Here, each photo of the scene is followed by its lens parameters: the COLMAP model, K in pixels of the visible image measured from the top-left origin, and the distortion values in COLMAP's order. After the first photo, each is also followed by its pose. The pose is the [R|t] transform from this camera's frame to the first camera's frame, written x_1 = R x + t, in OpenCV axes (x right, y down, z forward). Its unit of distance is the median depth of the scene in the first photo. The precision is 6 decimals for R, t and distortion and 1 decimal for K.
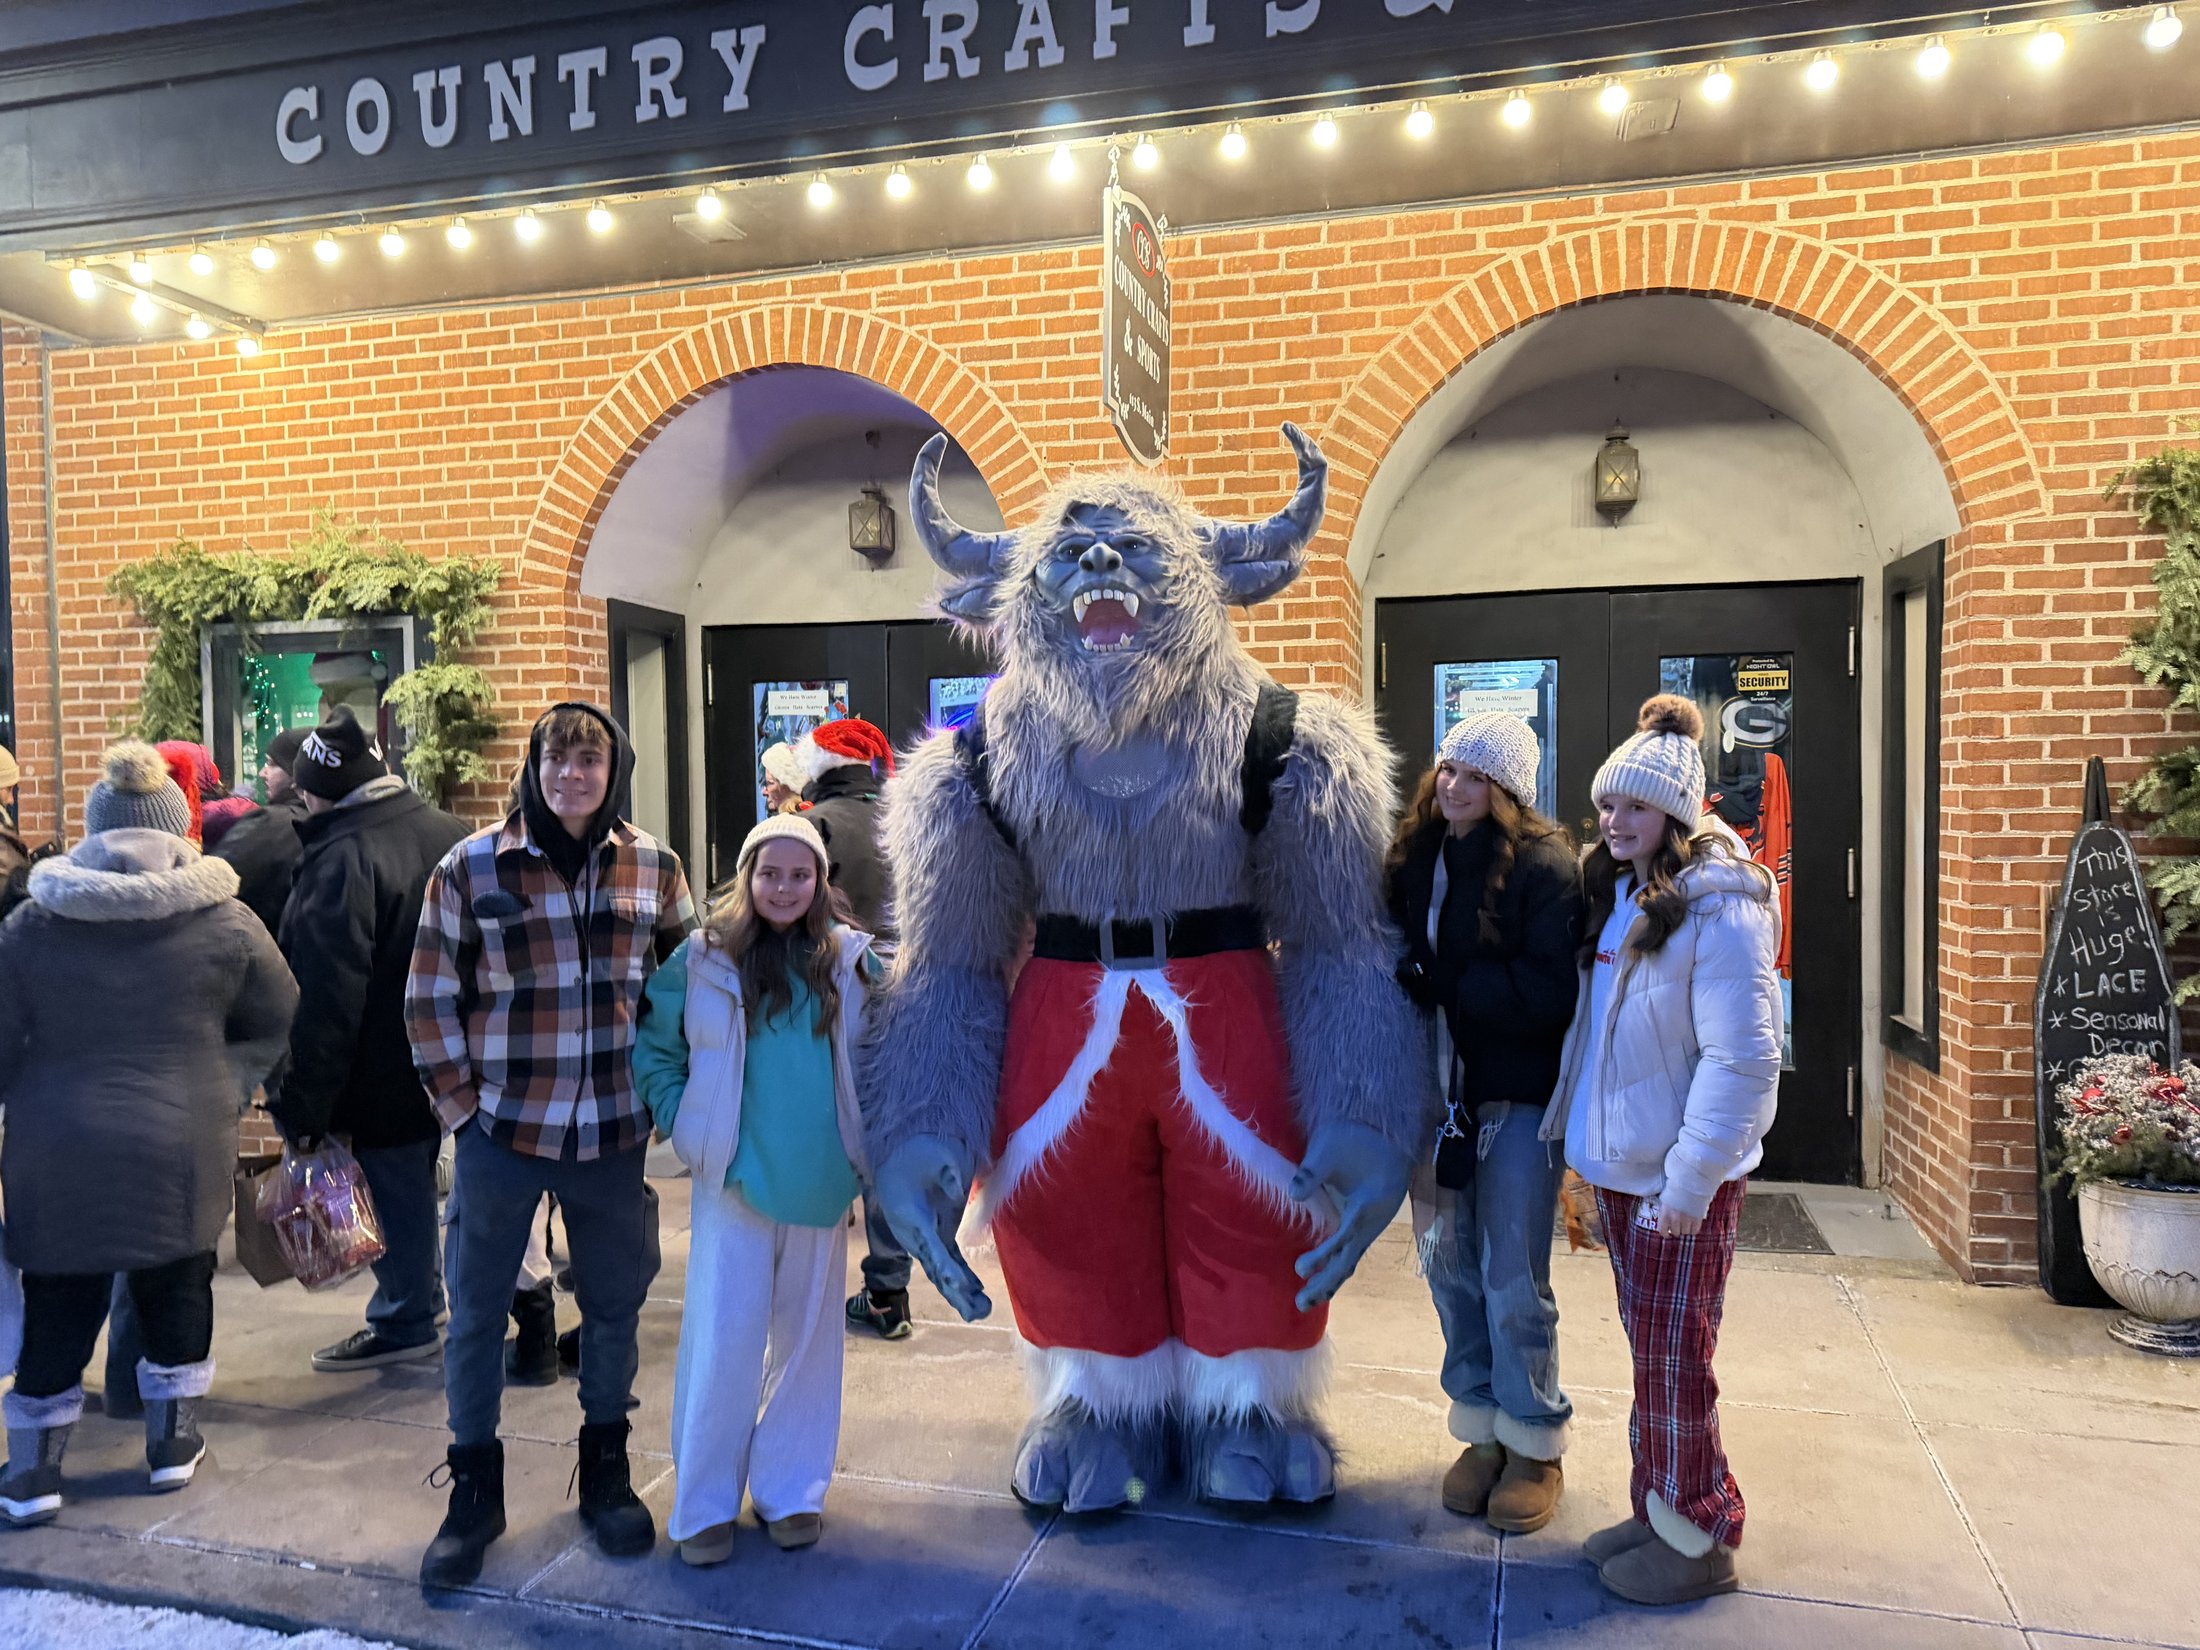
lens RADIAL K [[1553.3, 0, 1097.1], [0, 1553.3, 846.3], [0, 0, 1]] dist [0.039190, -0.039435]
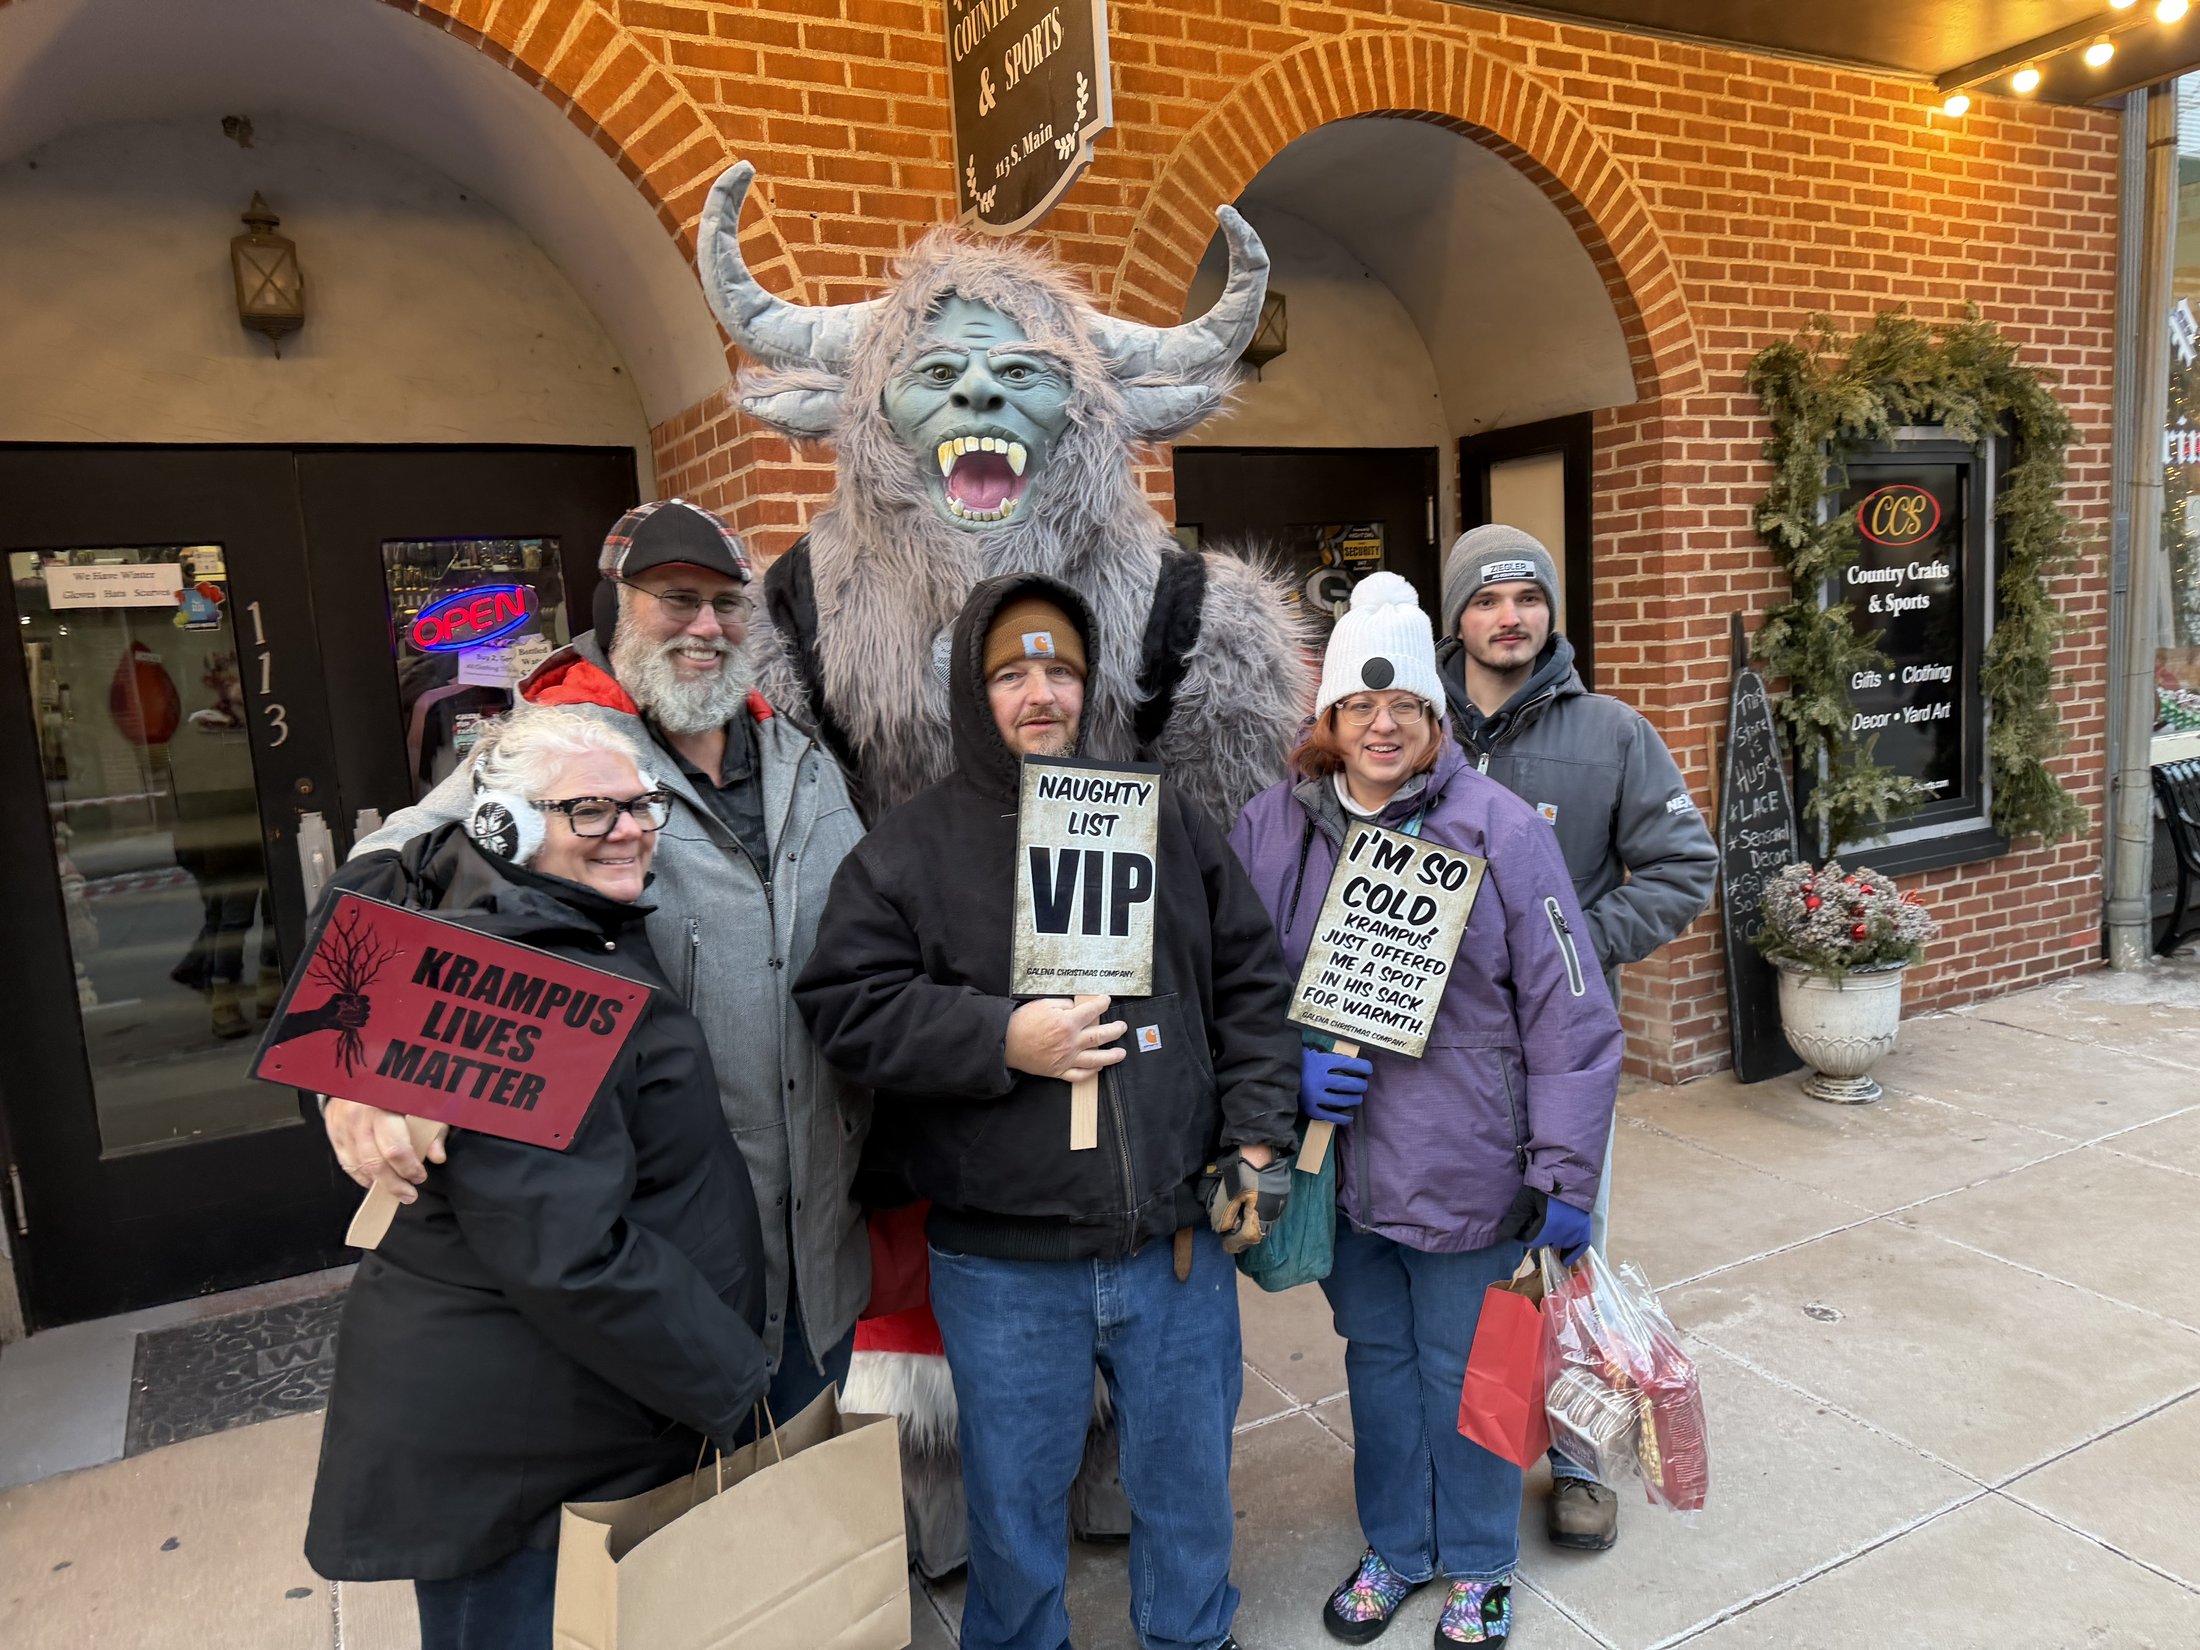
lens RADIAL K [[1553.3, 0, 1125.7], [0, 1553.3, 836.9], [0, 0, 1]] dist [0.039190, -0.039435]
pose [[0.721870, -0.121914, 0.681206, -0.432788], [0.080777, 0.992475, 0.092023, -0.030697], [-0.687299, -0.011403, 0.726286, 0.426445]]
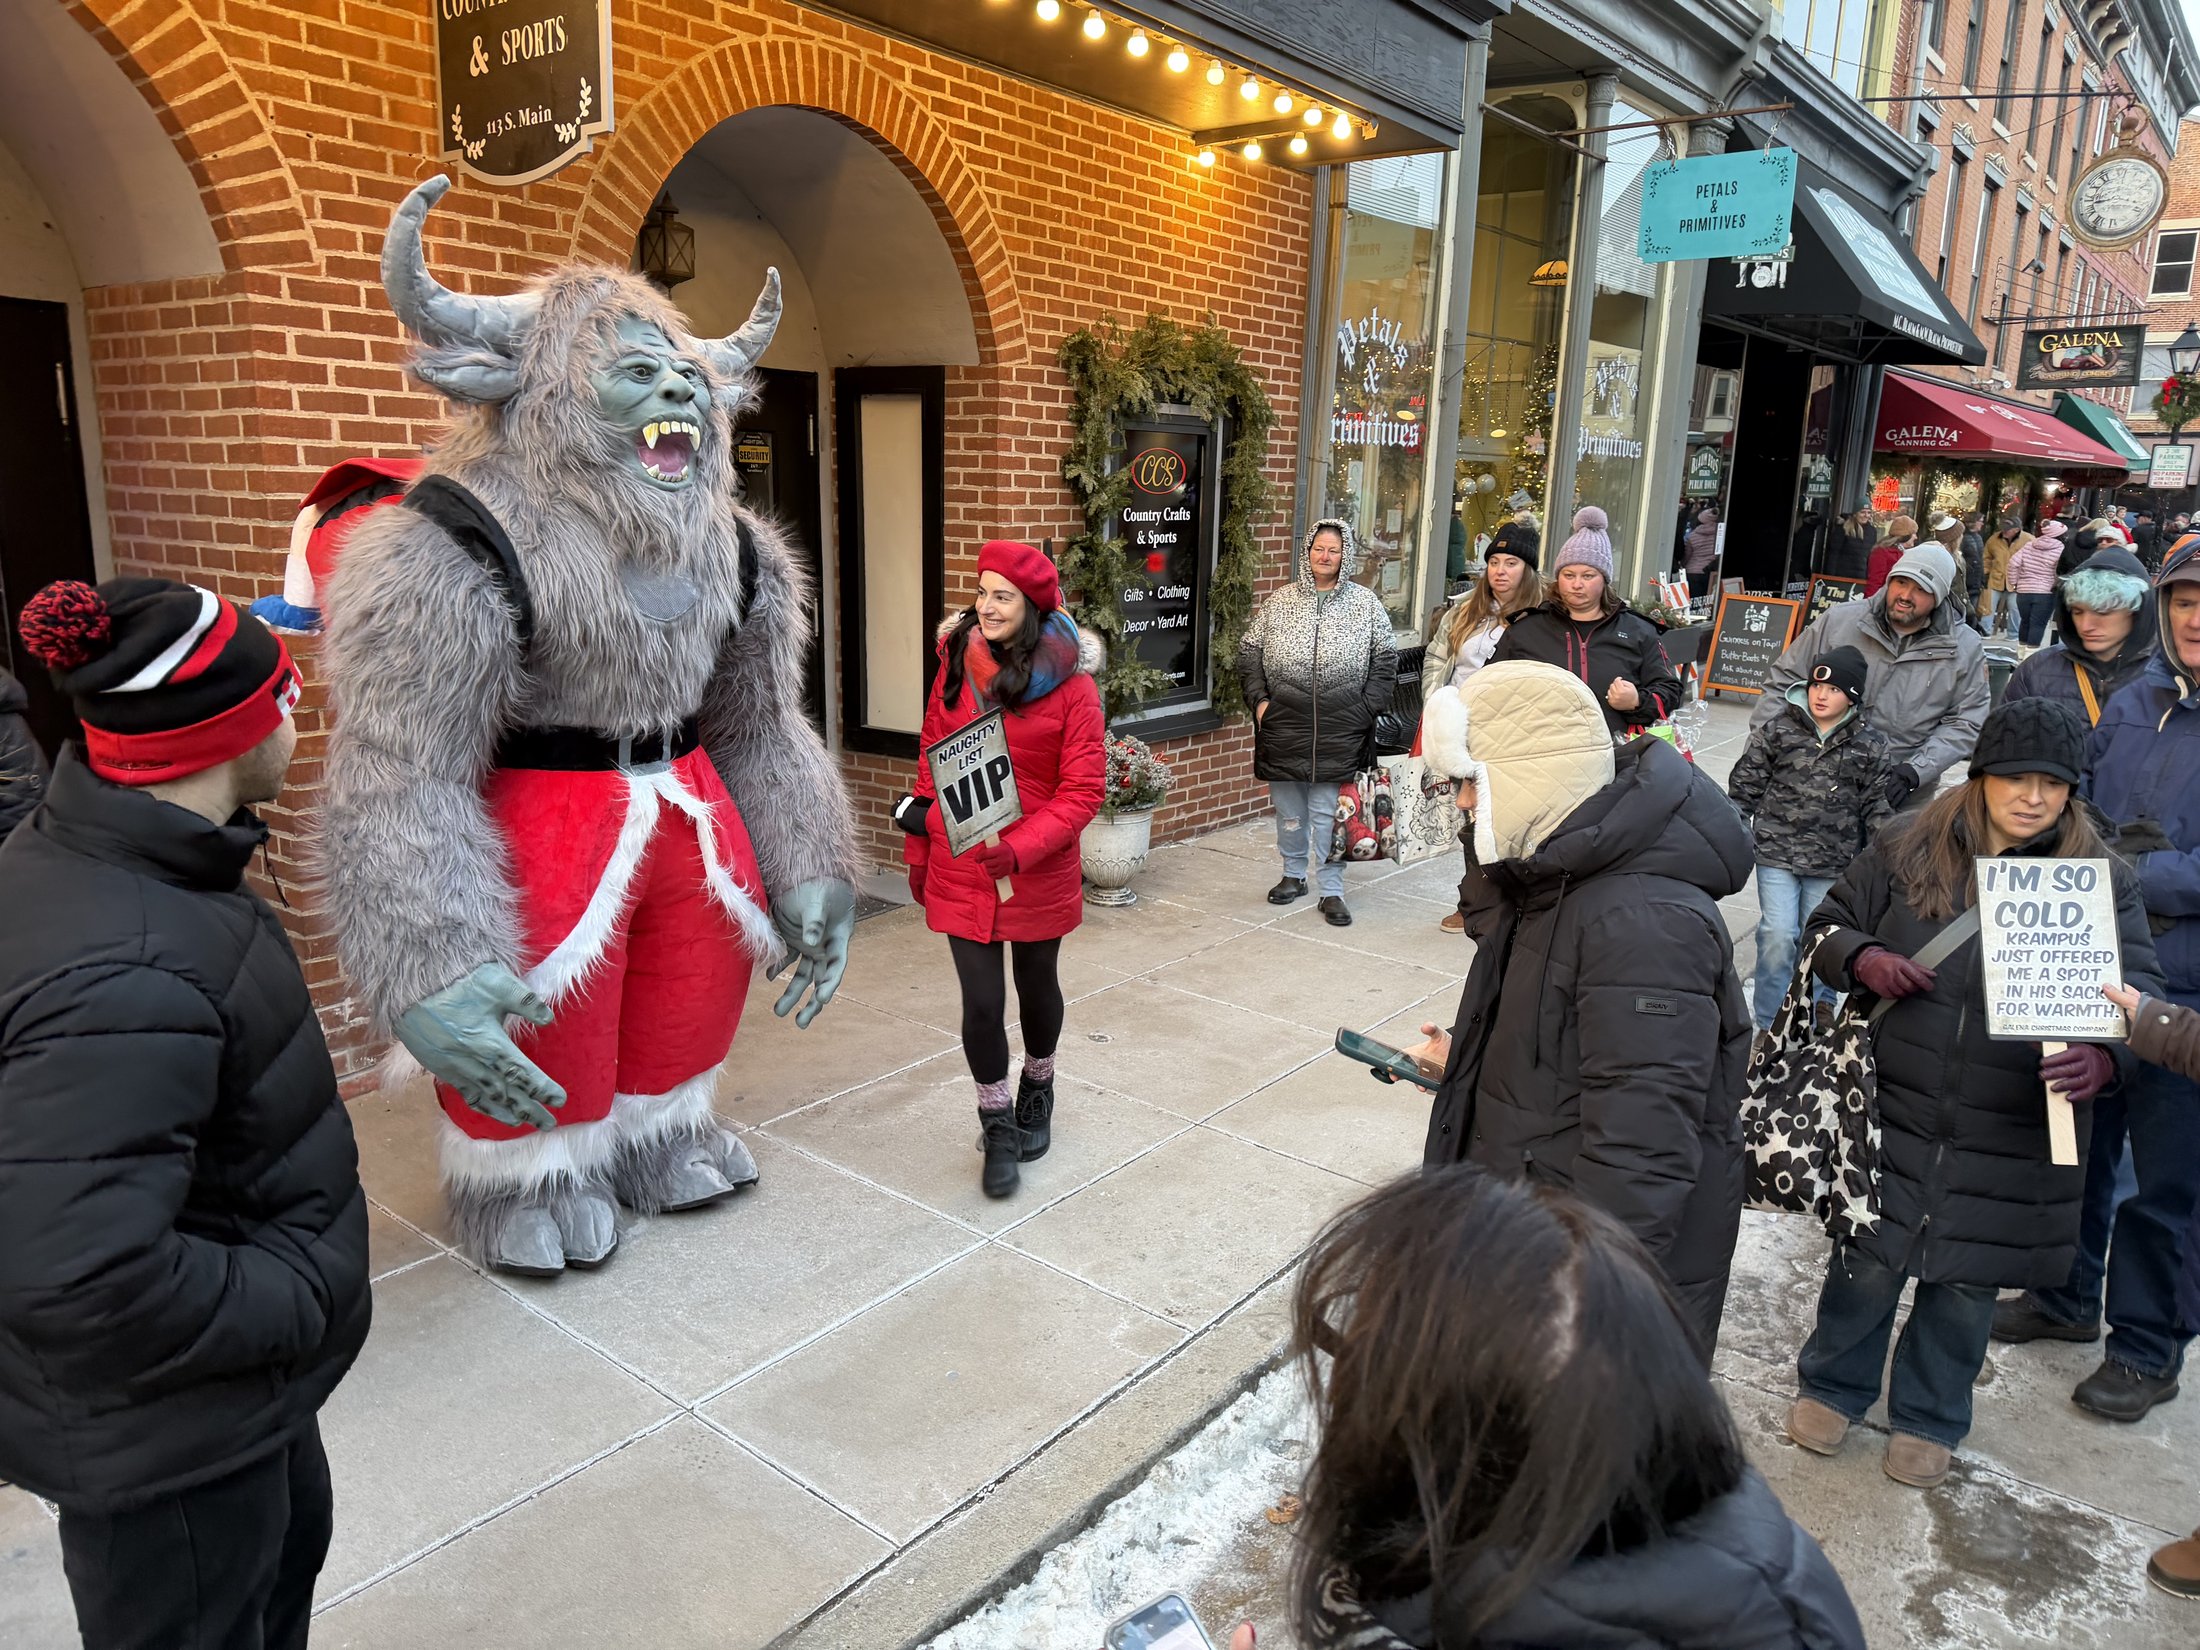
lens RADIAL K [[1553.3, 0, 1102.7], [0, 1553.3, 822.8], [0, 0, 1]] dist [0.039190, -0.039435]
pose [[0.370943, -0.178746, 0.911291, -0.656786], [0.006141, 0.981752, 0.190067, -0.062716], [-0.928635, -0.064908, 0.365271, 0.354257]]
